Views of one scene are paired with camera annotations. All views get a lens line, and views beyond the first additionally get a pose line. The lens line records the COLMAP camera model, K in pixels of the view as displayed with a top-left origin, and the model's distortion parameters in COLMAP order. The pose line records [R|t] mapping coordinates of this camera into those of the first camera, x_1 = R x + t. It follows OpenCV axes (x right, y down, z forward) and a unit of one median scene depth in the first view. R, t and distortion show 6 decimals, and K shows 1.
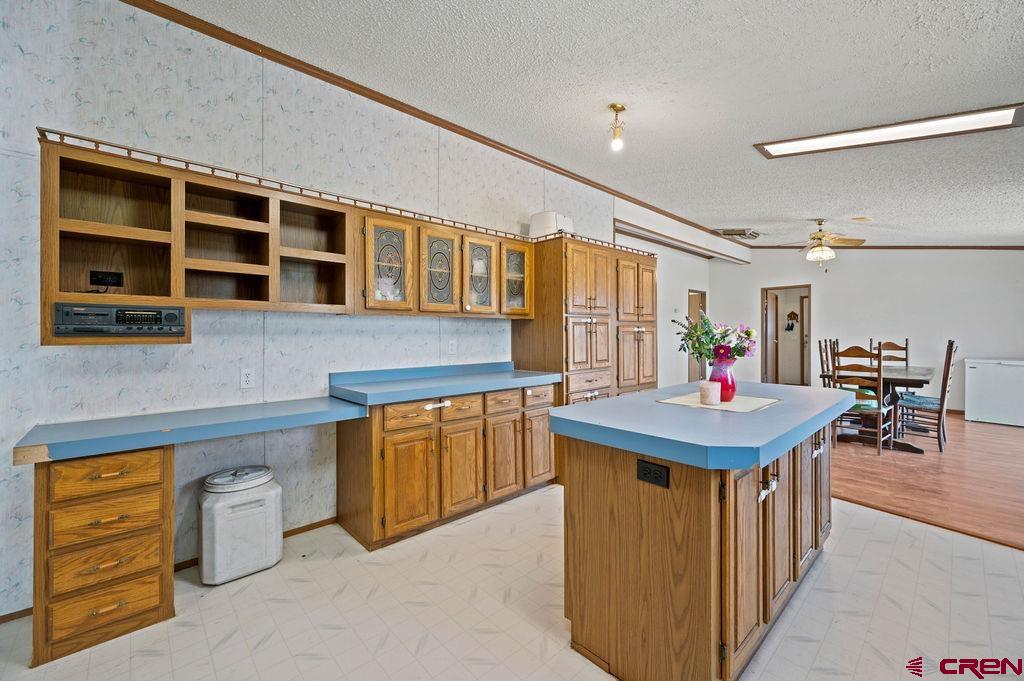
lens RADIAL K [[412.4, 0, 511.1], [0, 412.4, 329.6], [0, 0, 1]] dist [-0.000253, -0.000005]
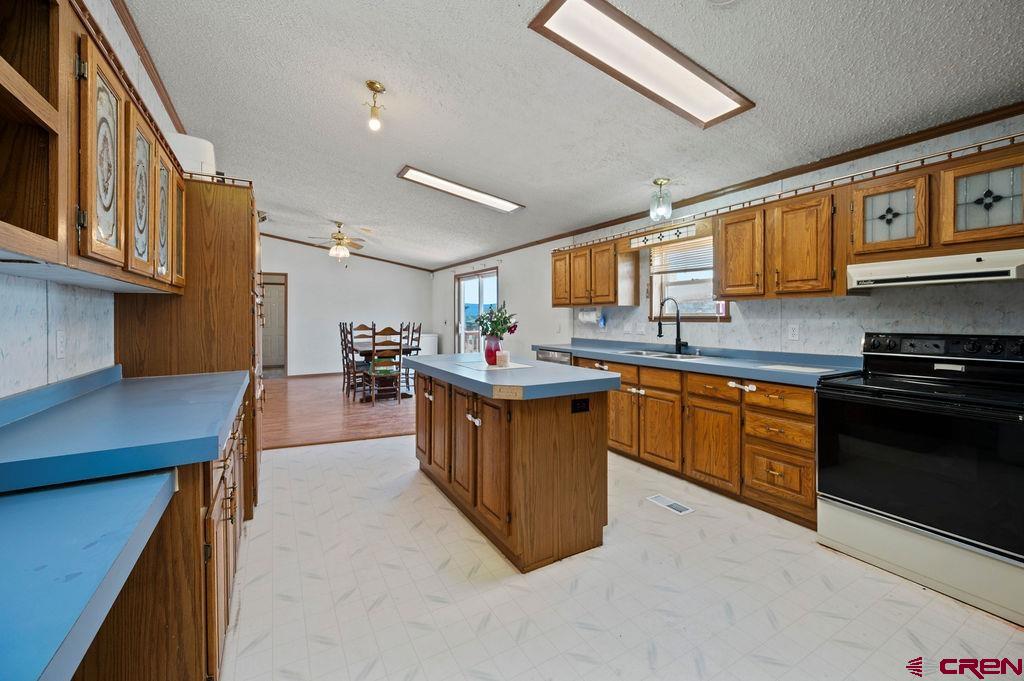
lens RADIAL K [[422.7, 0, 511.0], [0, 422.7, 315.5], [0, 0, 1]] dist [0.000363, 0.000046]
pose [[0.223593, 0.004200, 0.974674, -0.643864], [-0.004575, 0.999984, -0.003259, 0.007477], [-0.974672, -0.003730, 0.223609, 0.454009]]
